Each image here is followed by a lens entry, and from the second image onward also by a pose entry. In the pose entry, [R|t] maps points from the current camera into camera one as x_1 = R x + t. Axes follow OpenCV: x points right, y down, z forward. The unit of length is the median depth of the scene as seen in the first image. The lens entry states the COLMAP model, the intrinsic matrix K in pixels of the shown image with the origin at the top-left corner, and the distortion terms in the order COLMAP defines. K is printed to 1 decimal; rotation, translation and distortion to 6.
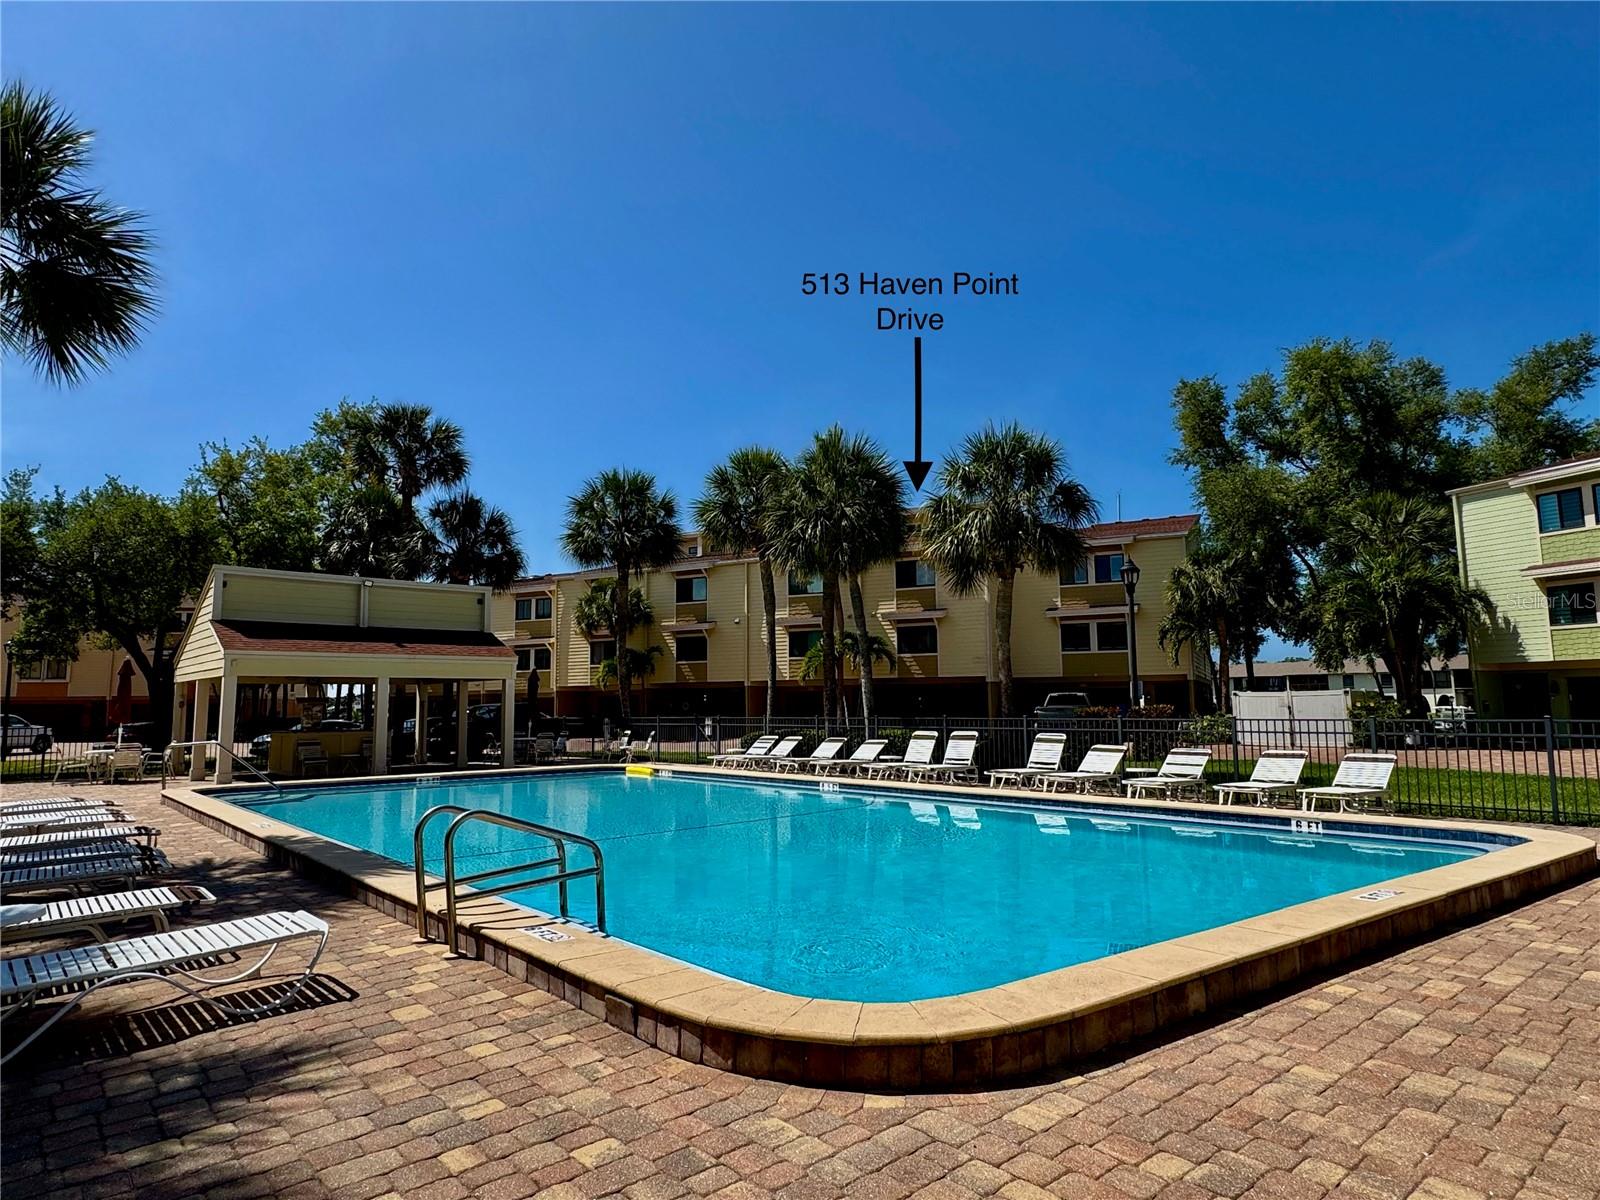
lens RADIAL K [[931.3, 0, 800.0], [0, 931.3, 600.0], [0, 0, 1]] dist [0.000211, 0.001717]
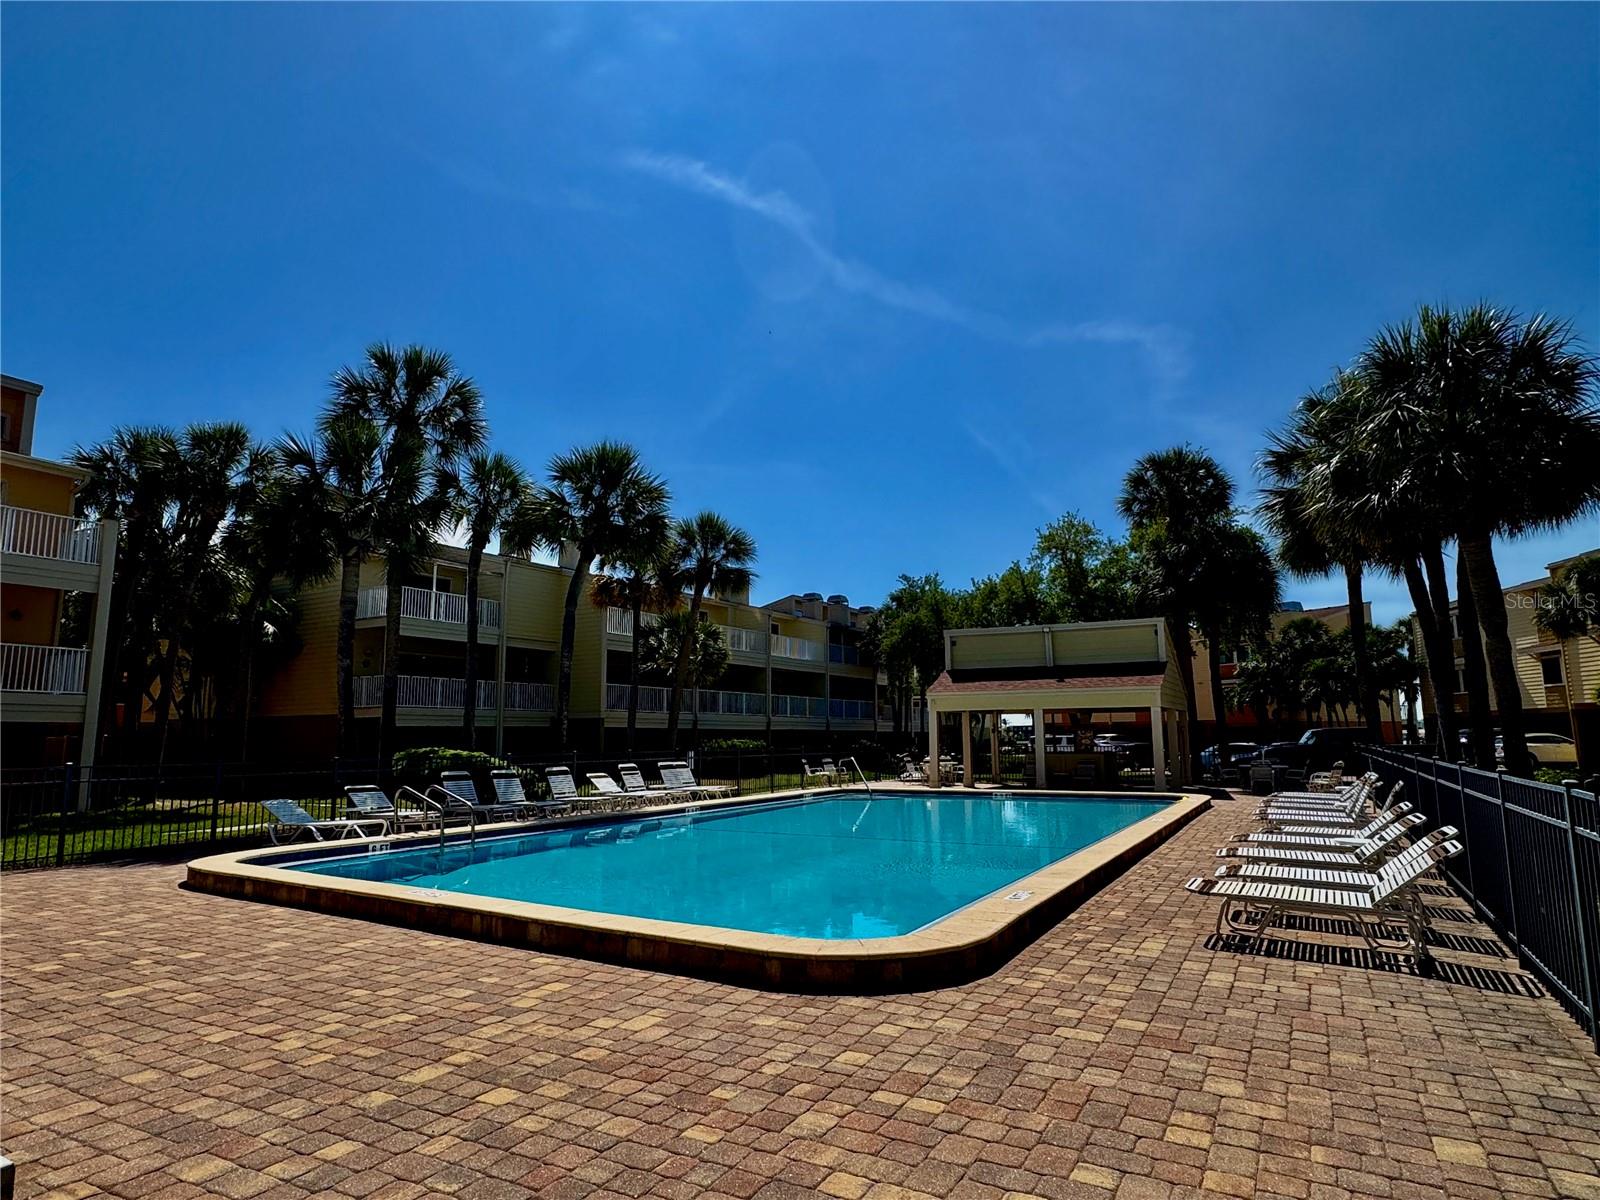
lens RADIAL K [[931.3, 0, 800.0], [0, 931.3, 600.0], [0, 0, 1]] dist [0.000211, 0.001717]
pose [[0.347474, -0.129920, -0.928646, 0.661283], [0.110525, 0.989126, -0.097026, 0.030235], [0.931153, -0.068925, 0.358055, 0.335135]]
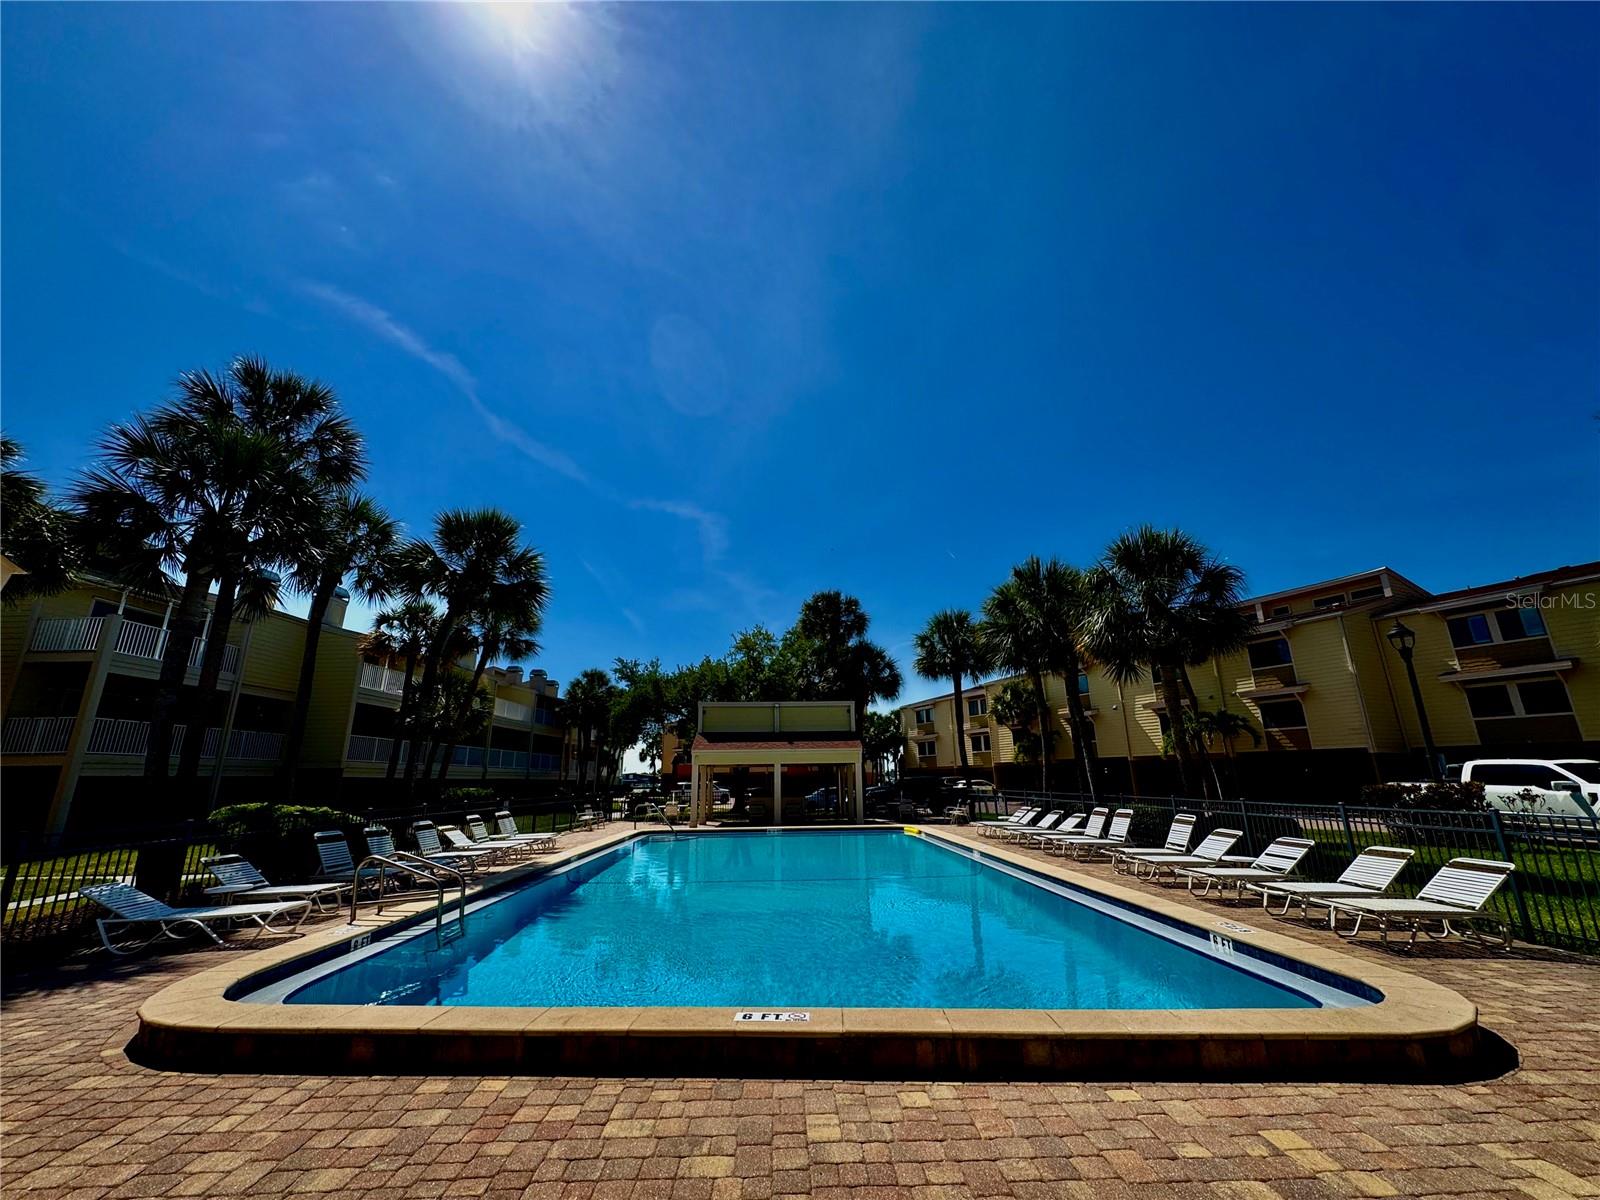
lens RADIAL K [[638.6, 0, 800.0], [0, 638.6, 600.0], [0, 0, 1]] dist [-0.002065, 0.000249]
pose [[0.774562, -0.170816, -0.608995, 0.359854], [0.076385, 0.981057, -0.178024, 0.003559], [0.627868, 0.091373, 0.772938, 0.148798]]
